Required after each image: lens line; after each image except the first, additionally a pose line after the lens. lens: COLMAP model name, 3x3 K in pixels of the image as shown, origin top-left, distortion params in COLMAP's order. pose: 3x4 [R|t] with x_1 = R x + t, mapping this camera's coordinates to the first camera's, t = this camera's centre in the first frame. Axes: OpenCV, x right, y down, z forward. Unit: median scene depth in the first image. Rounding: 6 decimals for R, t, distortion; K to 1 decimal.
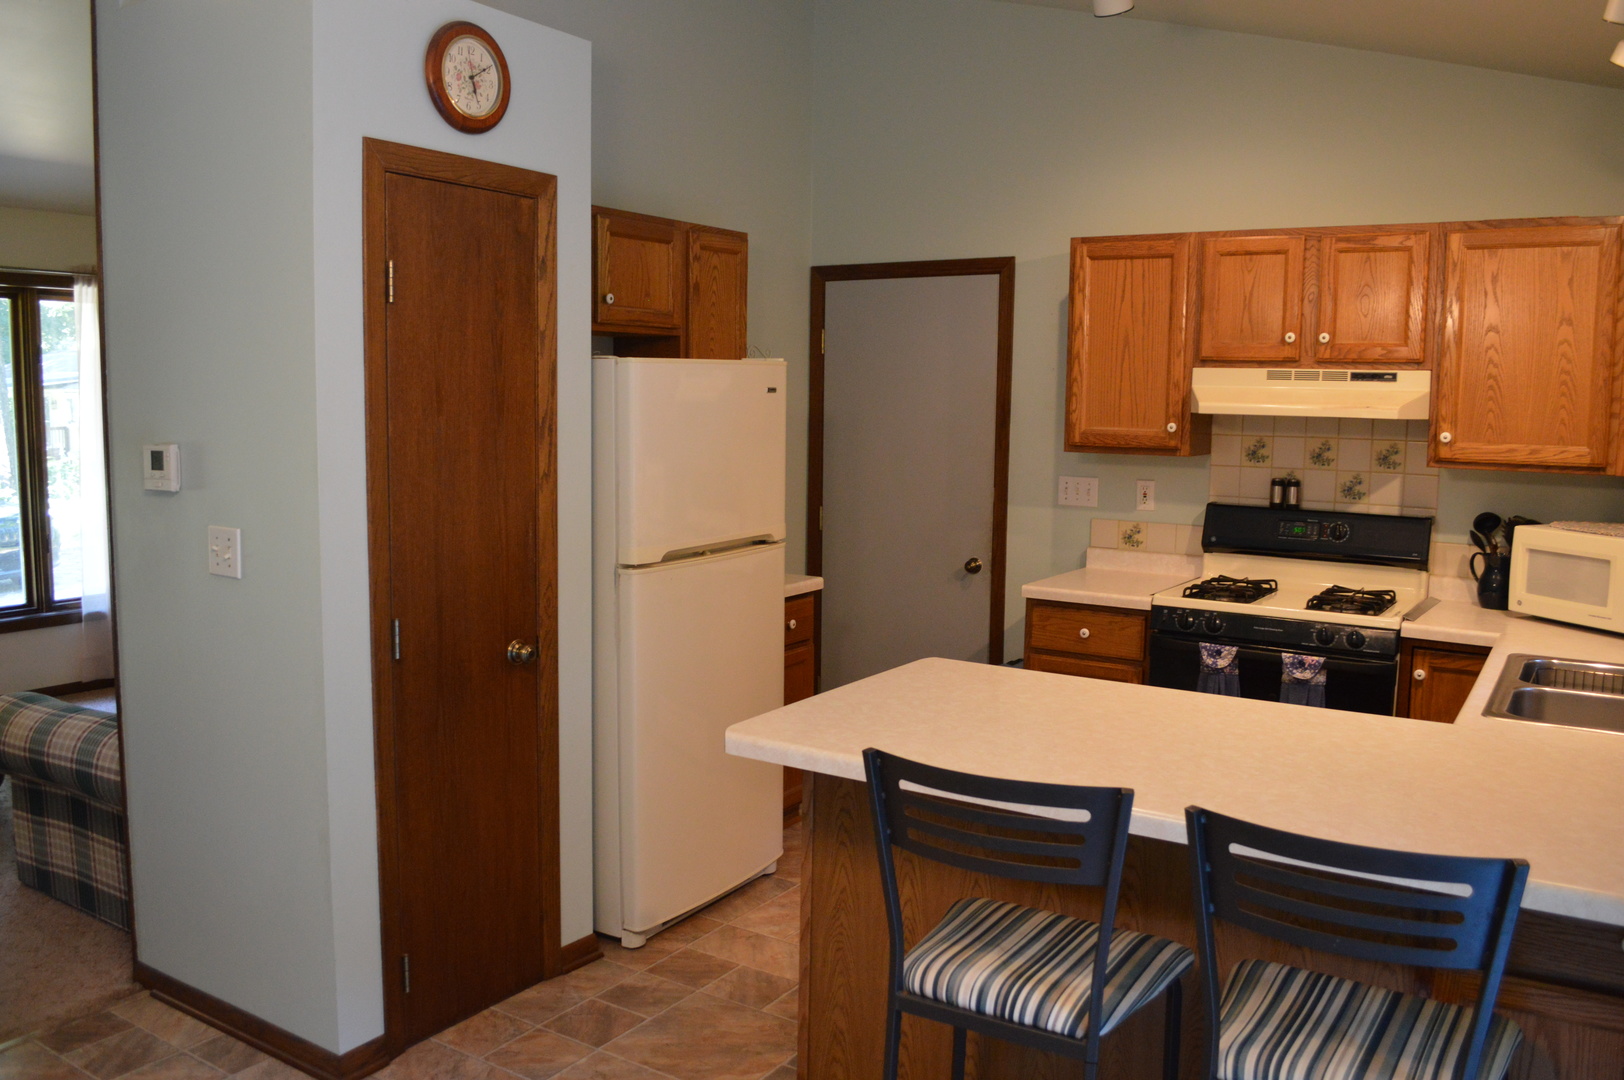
lens RADIAL K [[1298.6, 0, 812.0], [0, 1298.6, 540.0], [0, 0, 1]] dist [-0.084065, 0.011836]
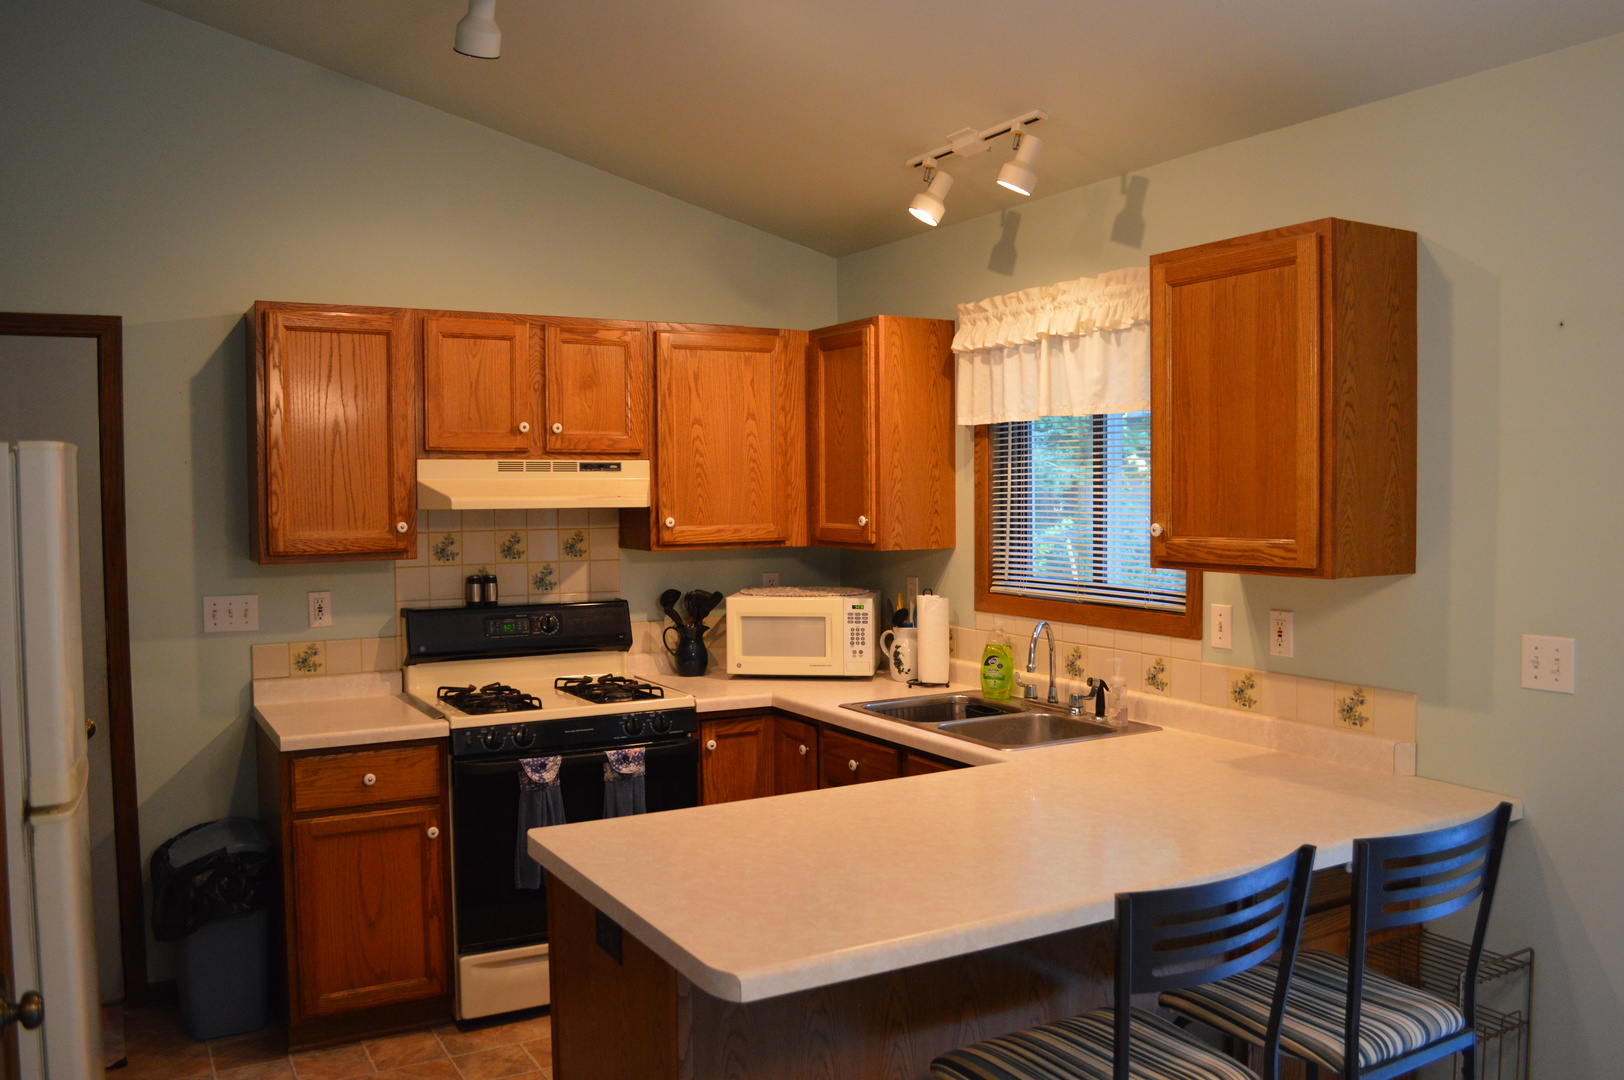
lens RADIAL K [[1298.6, 0, 812.0], [0, 1298.6, 540.0], [0, 0, 1]] dist [-0.084065, 0.011836]
pose [[0.466302, -0.052119, 0.883089, -0.382572], [0.115993, 0.993247, -0.002628, -0.046011], [-0.876988, 0.103657, 0.469198, 0.361108]]
